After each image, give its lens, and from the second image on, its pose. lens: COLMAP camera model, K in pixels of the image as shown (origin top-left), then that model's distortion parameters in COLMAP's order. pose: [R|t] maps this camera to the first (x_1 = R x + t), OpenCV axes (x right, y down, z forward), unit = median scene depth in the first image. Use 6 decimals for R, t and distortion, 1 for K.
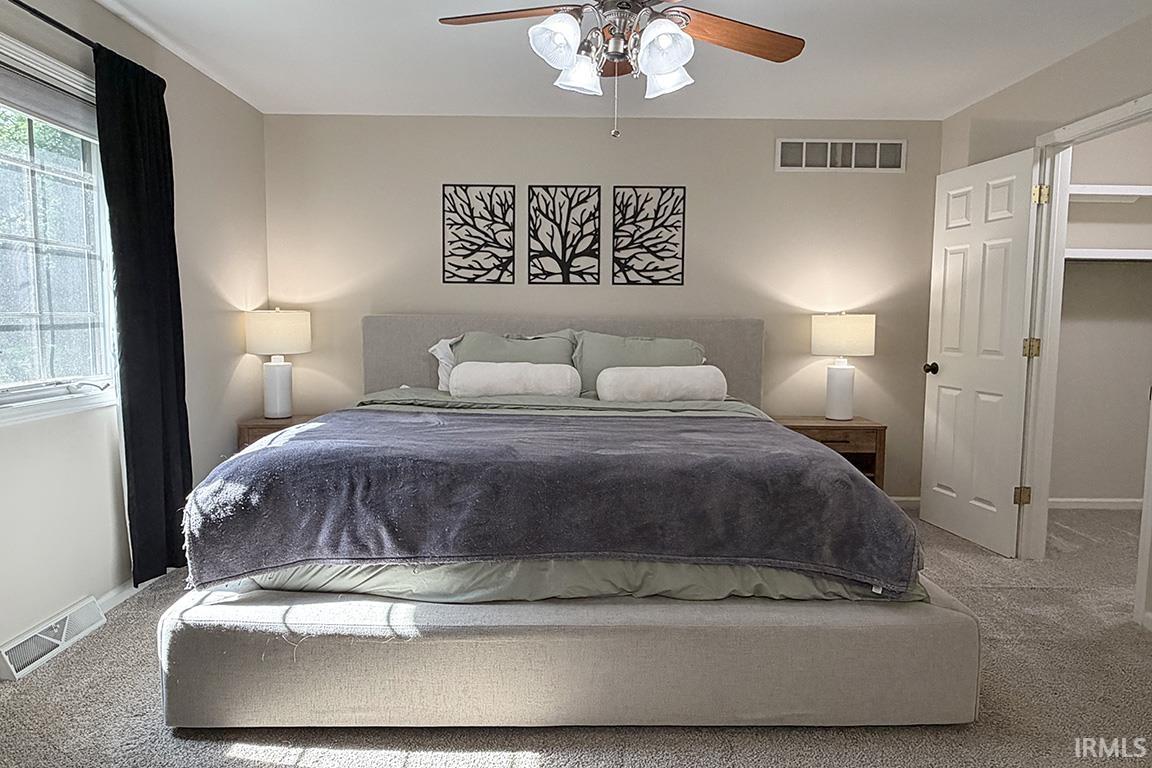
lens RADIAL K [[725.3, 0, 579.6], [0, 725.3, 381.6], [0, 0, 1]] dist [0.000595, 0.000499]
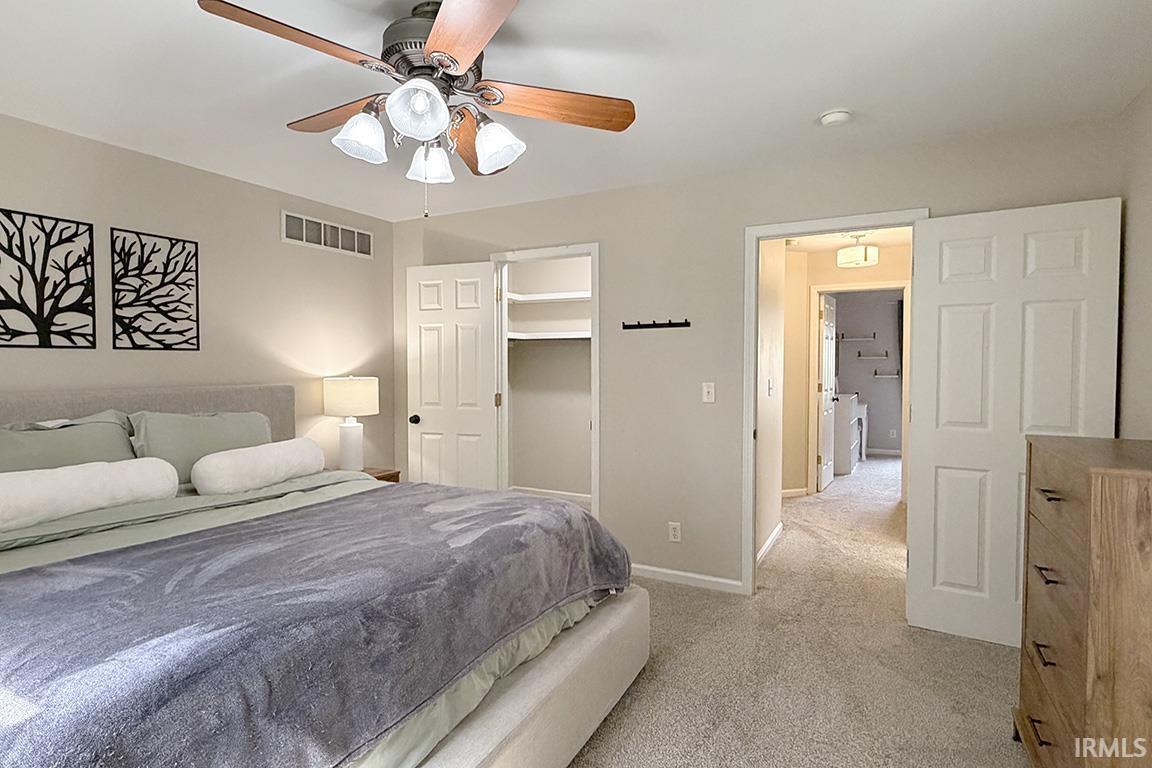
lens RADIAL K [[619.2, 0, 576.0], [0, 619.2, 384.0], [0, 0, 1]] dist [-0.001138, 0.000331]
pose [[0.486124, -0.035723, 0.873160, -0.305617], [0.084872, 0.996371, -0.006488, -0.048109], [-0.869759, 0.077261, 0.487391, 0.228977]]
